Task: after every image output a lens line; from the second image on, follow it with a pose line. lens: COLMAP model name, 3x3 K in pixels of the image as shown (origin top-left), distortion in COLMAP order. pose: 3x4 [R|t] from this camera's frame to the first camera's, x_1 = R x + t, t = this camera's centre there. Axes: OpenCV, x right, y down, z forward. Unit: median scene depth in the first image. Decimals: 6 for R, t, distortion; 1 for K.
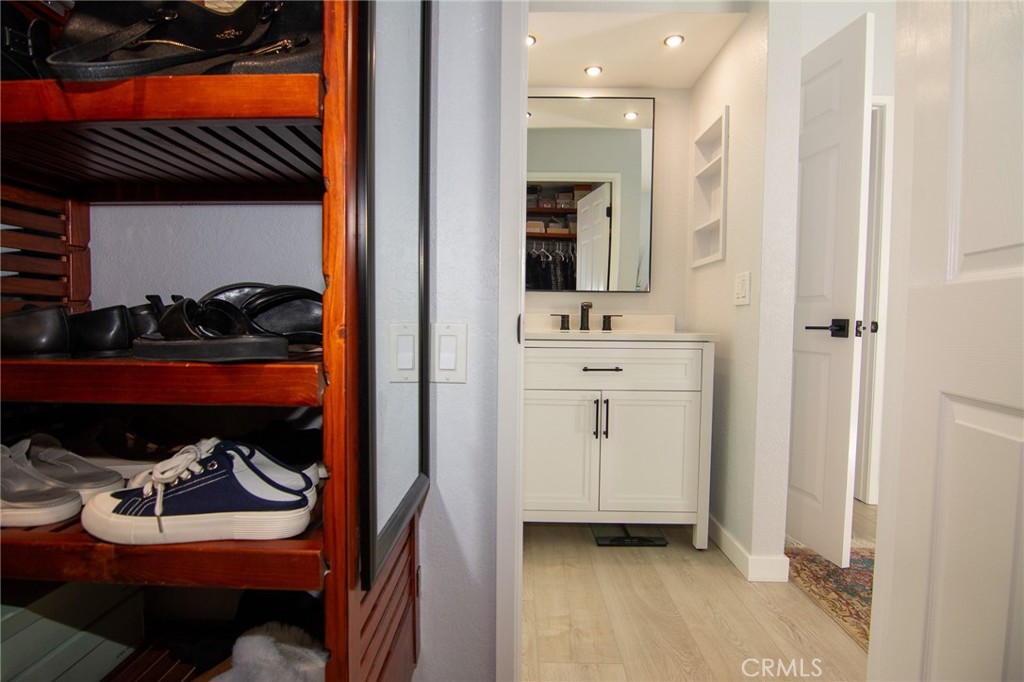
lens RADIAL K [[496.5, 0, 512.0], [0, 496.5, 341.0], [0, 0, 1]] dist [-0.027390, 0.000055]
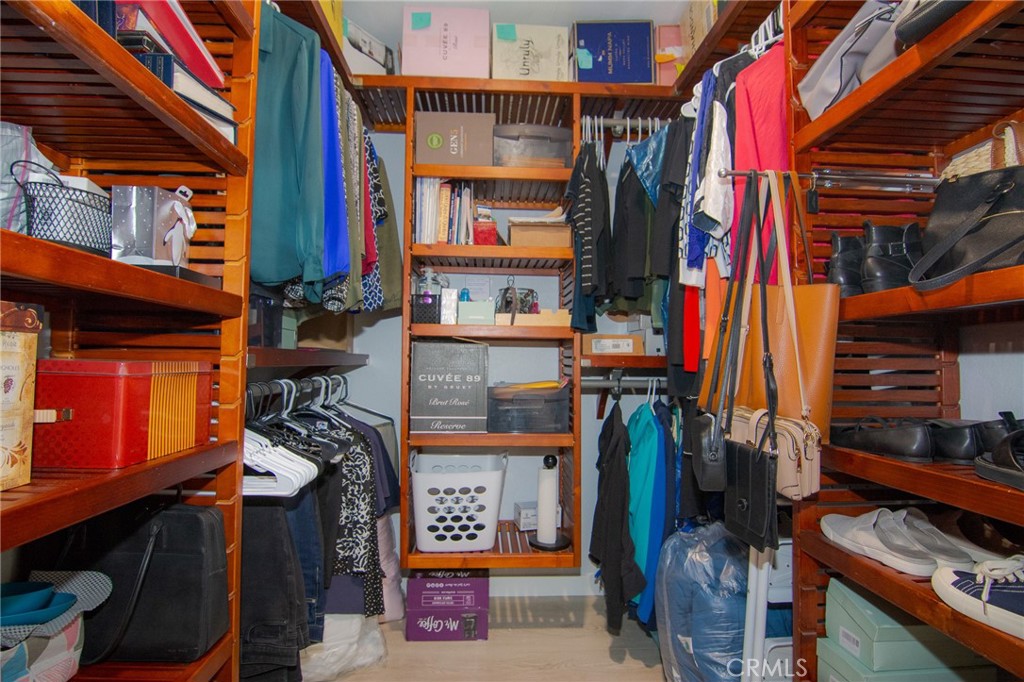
lens RADIAL K [[496.5, 0, 512.0], [0, 496.5, 341.0], [0, 0, 1]] dist [-0.027390, 0.000055]
pose [[0.067574, -0.055408, -0.996175, 0.475298], [-0.055346, 0.996711, -0.059193, -0.178694], [0.996178, 0.059134, 0.064285, -0.358949]]
